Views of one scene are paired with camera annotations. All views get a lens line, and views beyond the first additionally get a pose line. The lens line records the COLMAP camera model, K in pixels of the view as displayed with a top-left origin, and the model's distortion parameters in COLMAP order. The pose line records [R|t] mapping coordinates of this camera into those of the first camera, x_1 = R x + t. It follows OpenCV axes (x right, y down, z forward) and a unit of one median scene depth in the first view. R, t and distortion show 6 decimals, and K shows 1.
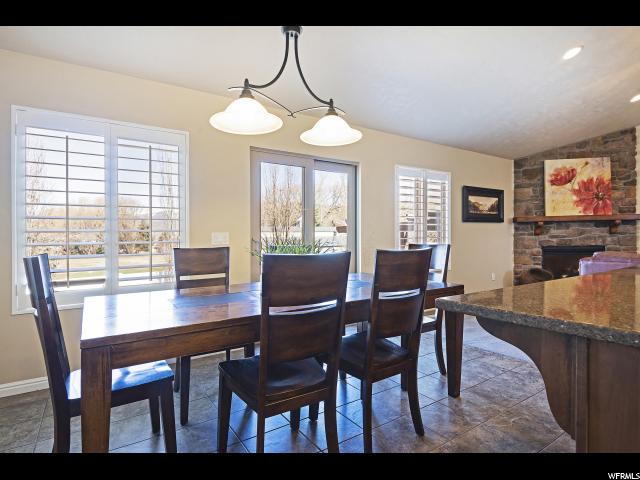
lens RADIAL K [[327.8, 0, 314.1], [0, 327.8, 235.7], [0, 0, 1]] dist [0.000659, -0.001207]
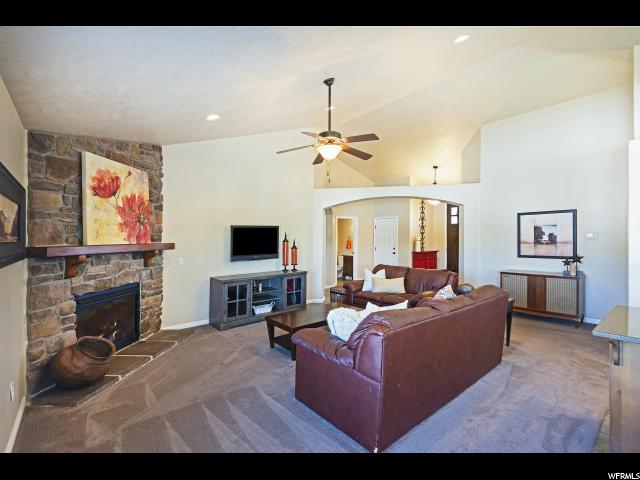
lens RADIAL K [[295.4, 0, 330.8], [0, 295.4, 237.3], [0, 0, 1]] dist [-0.002087, -0.007708]
pose [[-0.131323, 0.021896, 0.991098, 0.119995], [0.010839, 0.999728, -0.020651, -0.058466], [-0.991280, 0.008030, -0.131525, 0.637311]]
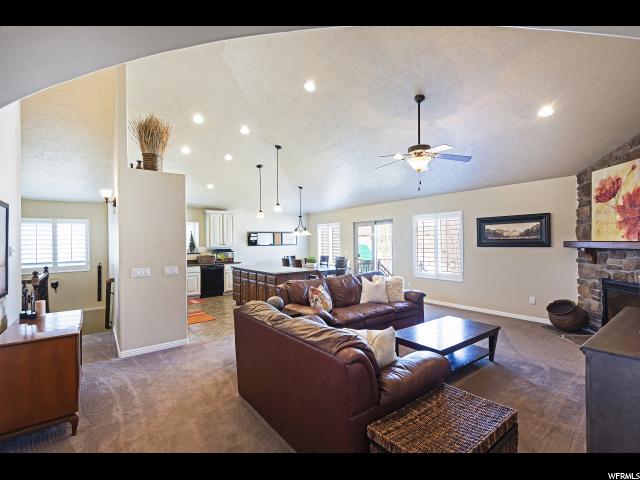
lens RADIAL K [[295.4, 0, 321.1], [0, 295.4, 235.2], [0, 0, 1]] dist [-0.002087, -0.007708]
pose [[0.077280, -0.004087, -0.997001, 1.399150], [0.020343, 0.999790, -0.002522, -0.086722], [0.996802, -0.020087, 0.077347, 0.275638]]
